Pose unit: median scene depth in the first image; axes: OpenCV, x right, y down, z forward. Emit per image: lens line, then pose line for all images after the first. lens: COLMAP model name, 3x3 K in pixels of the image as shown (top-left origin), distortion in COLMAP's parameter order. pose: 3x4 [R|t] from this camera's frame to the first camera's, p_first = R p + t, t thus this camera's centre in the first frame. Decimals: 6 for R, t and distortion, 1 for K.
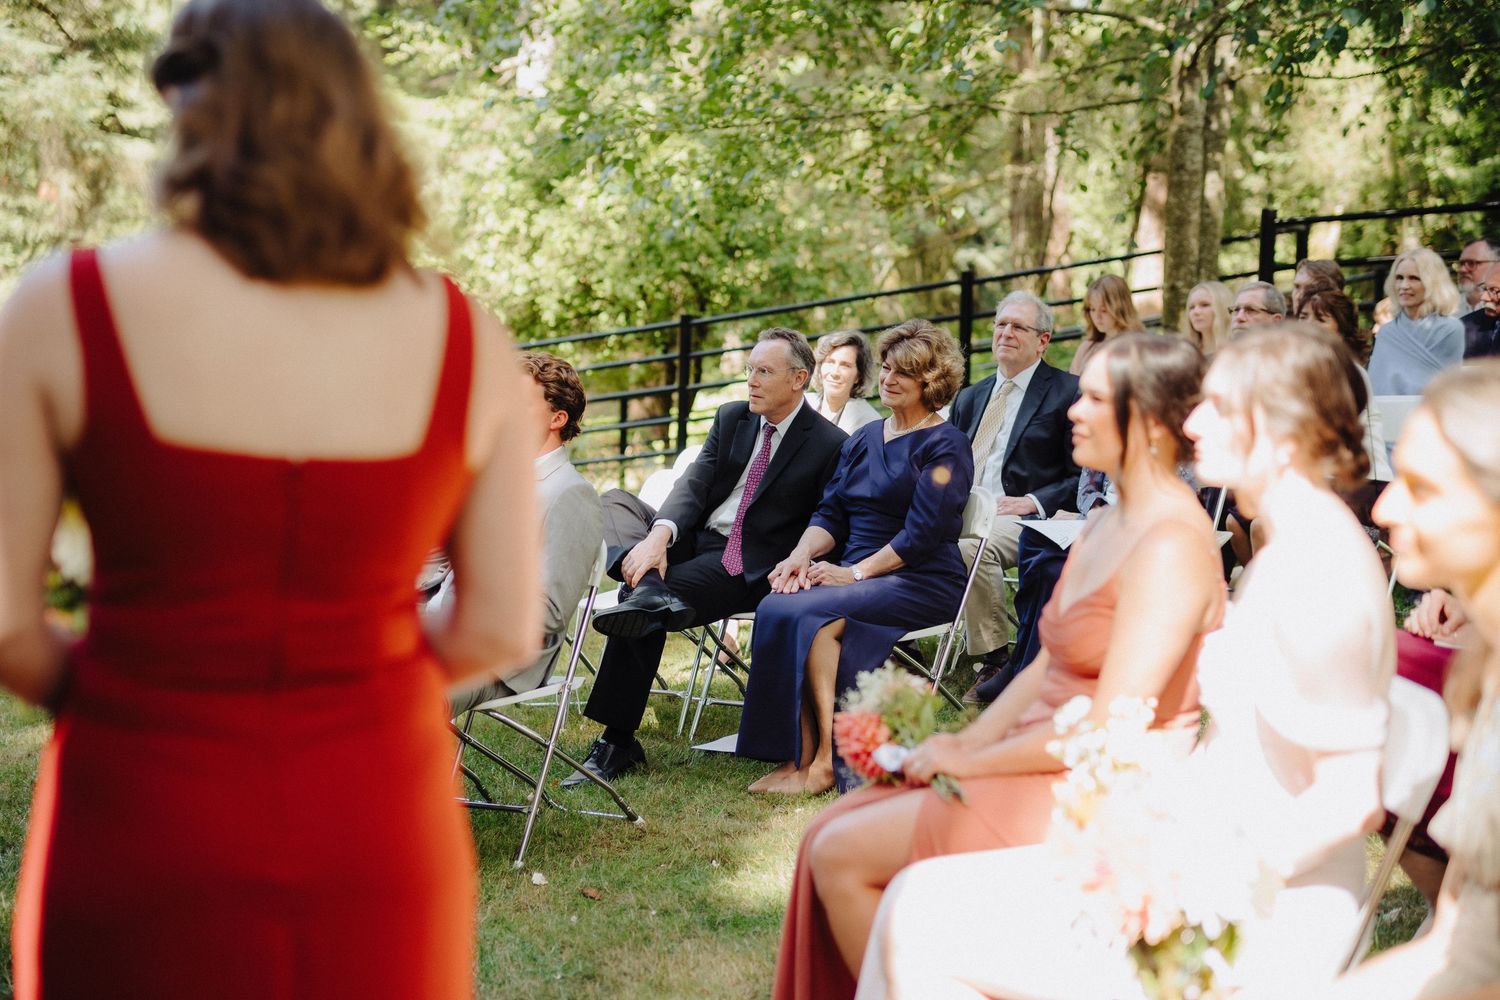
lens RADIAL K [[2076.2, 0, 740.2], [0, 2076.2, 500.1], [0, 0, 1]] dist [0.046915, 0.000000]
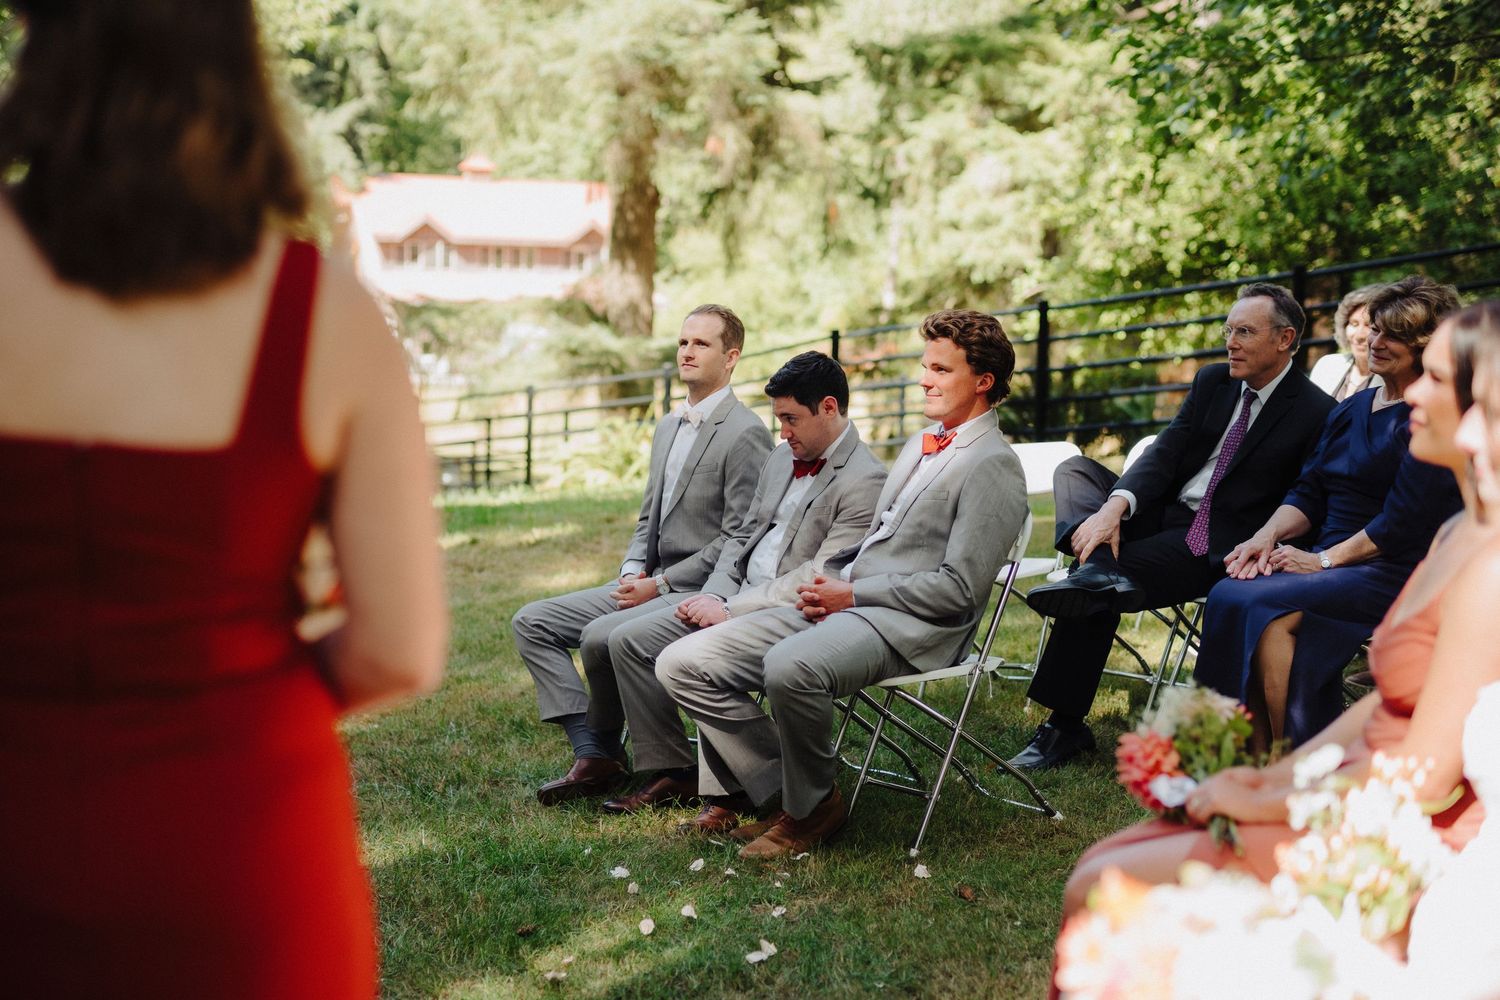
lens RADIAL K [[2076.2, 0, 749.1], [0, 2076.2, 495.4], [0, 0, 1]] dist [0.046915, 0.000000]
pose [[0.949859, 0.038033, -0.310355, 0.092406], [-0.030989, 0.999139, 0.027598, -0.009125], [0.311138, -0.016596, 0.950220, 0.069735]]
